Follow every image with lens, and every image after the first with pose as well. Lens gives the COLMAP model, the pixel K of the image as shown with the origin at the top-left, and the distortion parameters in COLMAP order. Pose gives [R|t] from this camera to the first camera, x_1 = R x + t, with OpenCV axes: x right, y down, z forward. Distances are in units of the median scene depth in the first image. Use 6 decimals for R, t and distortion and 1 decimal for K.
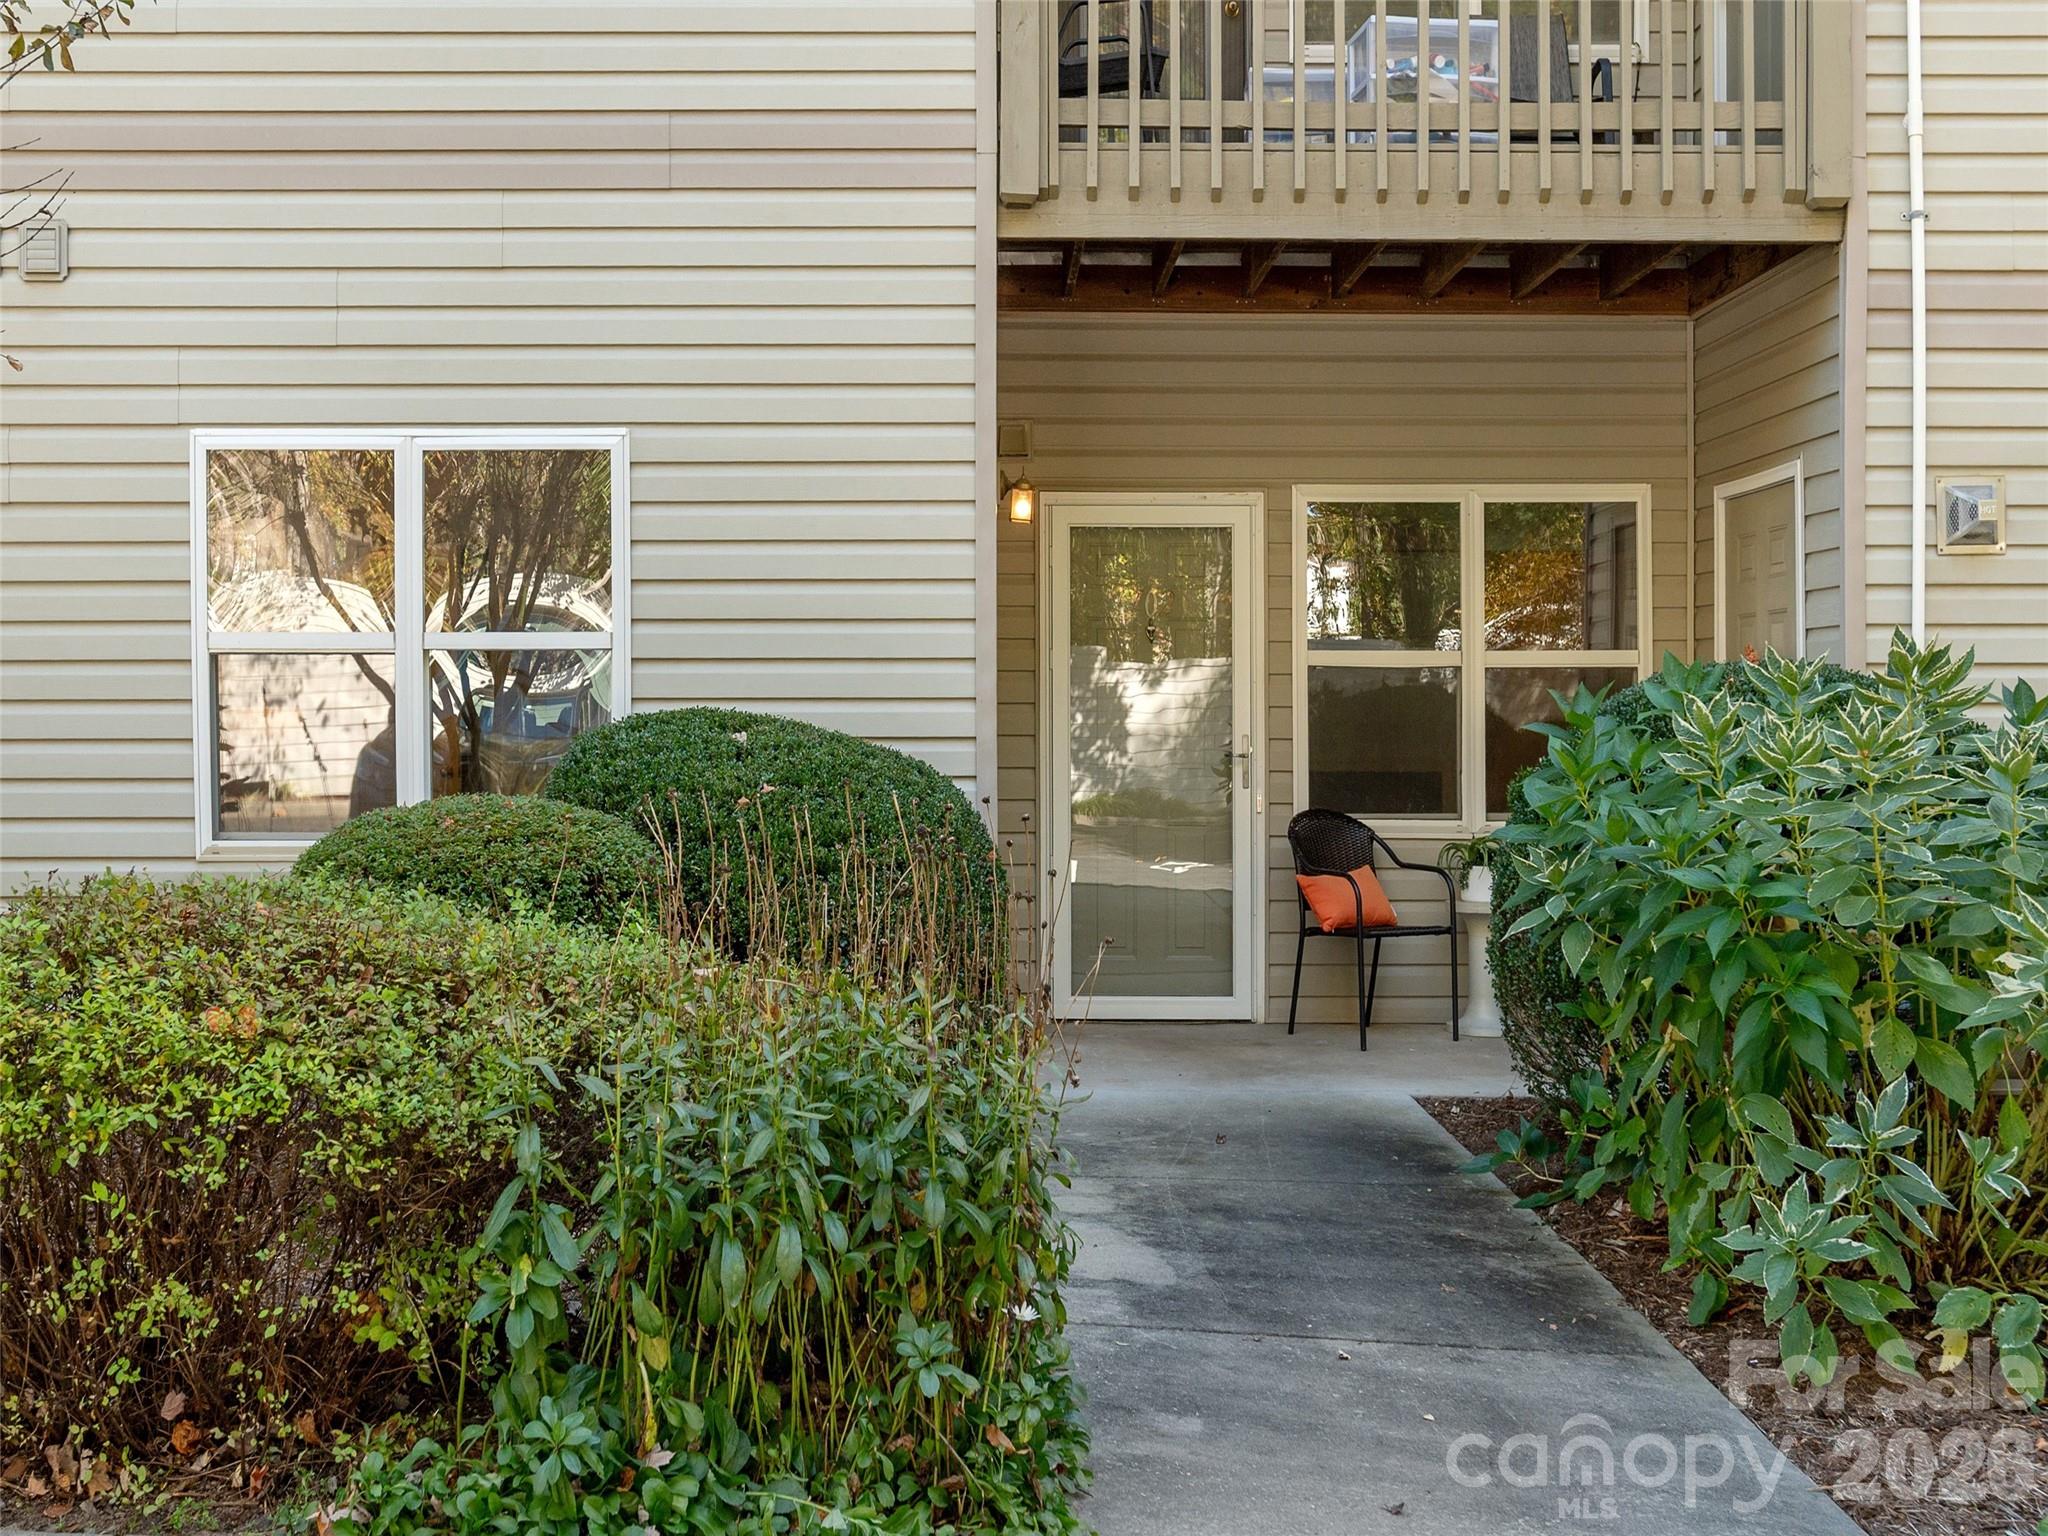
lens RADIAL K [[1554.6, 0, 1024.0], [0, 1554.6, 768.0], [0, 0, 1]] dist [-0.001966, -0.001030]
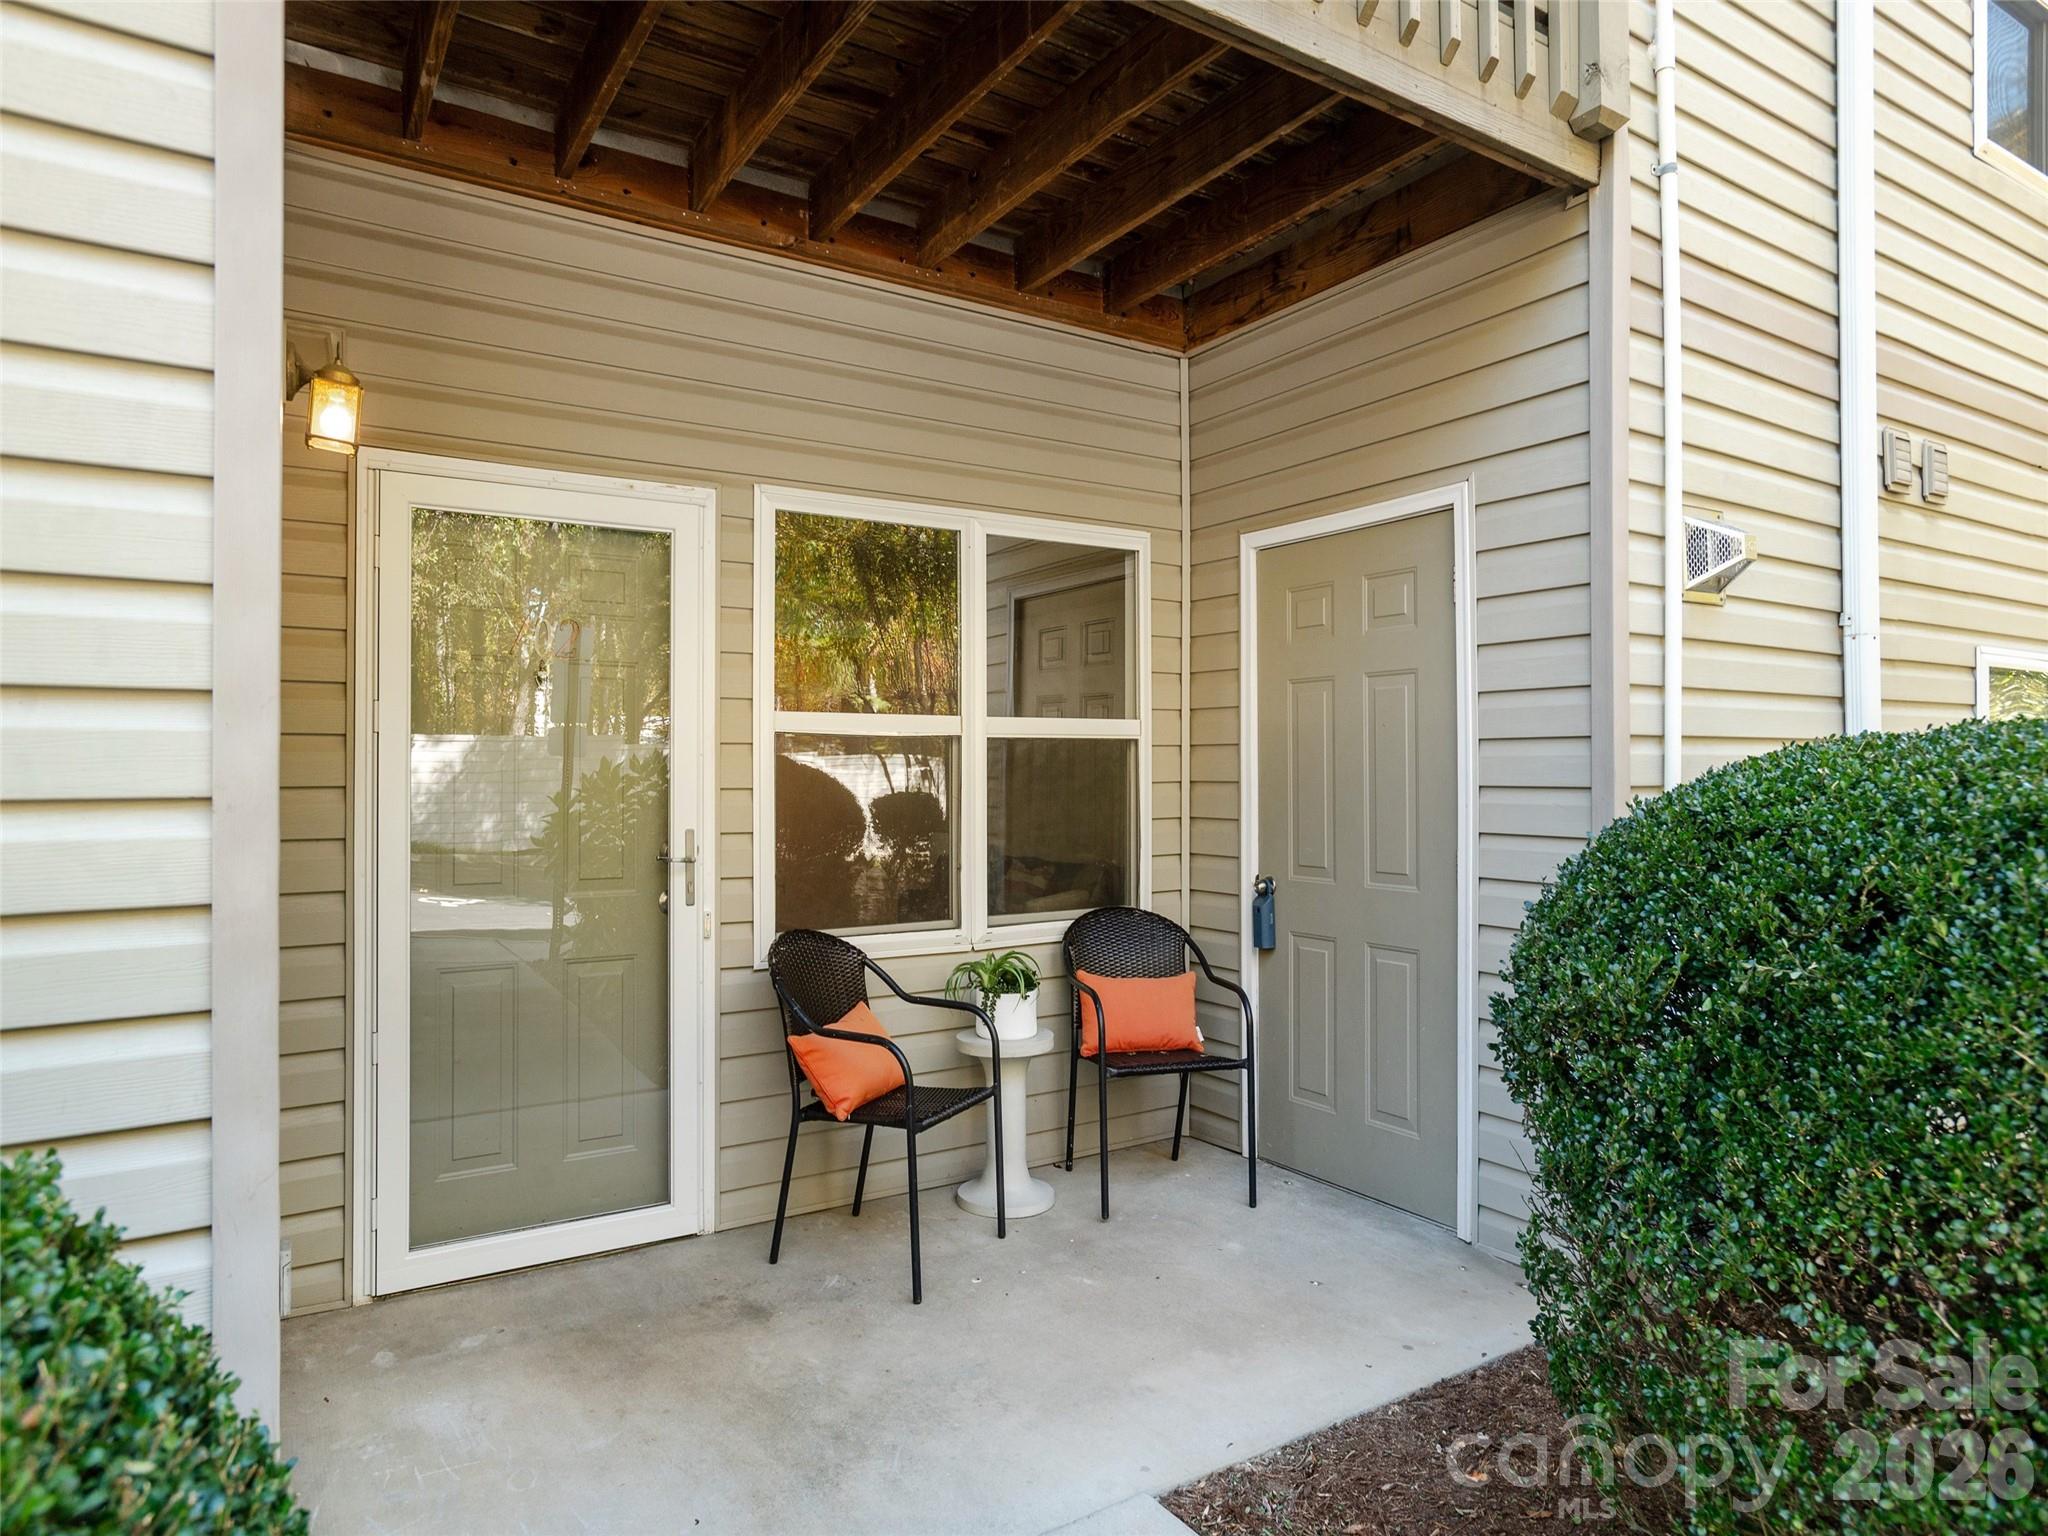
lens RADIAL K [[1187.7, 0, 1028.6], [0, 1187.7, 755.7], [0, 0, 1]] dist [-0.014732, -0.001474]
pose [[0.850663, 0.005206, 0.525685, -0.009565], [0.022225, 0.998701, -0.045855, -0.026862], [-0.525241, 0.050691, 0.849442, 0.470249]]
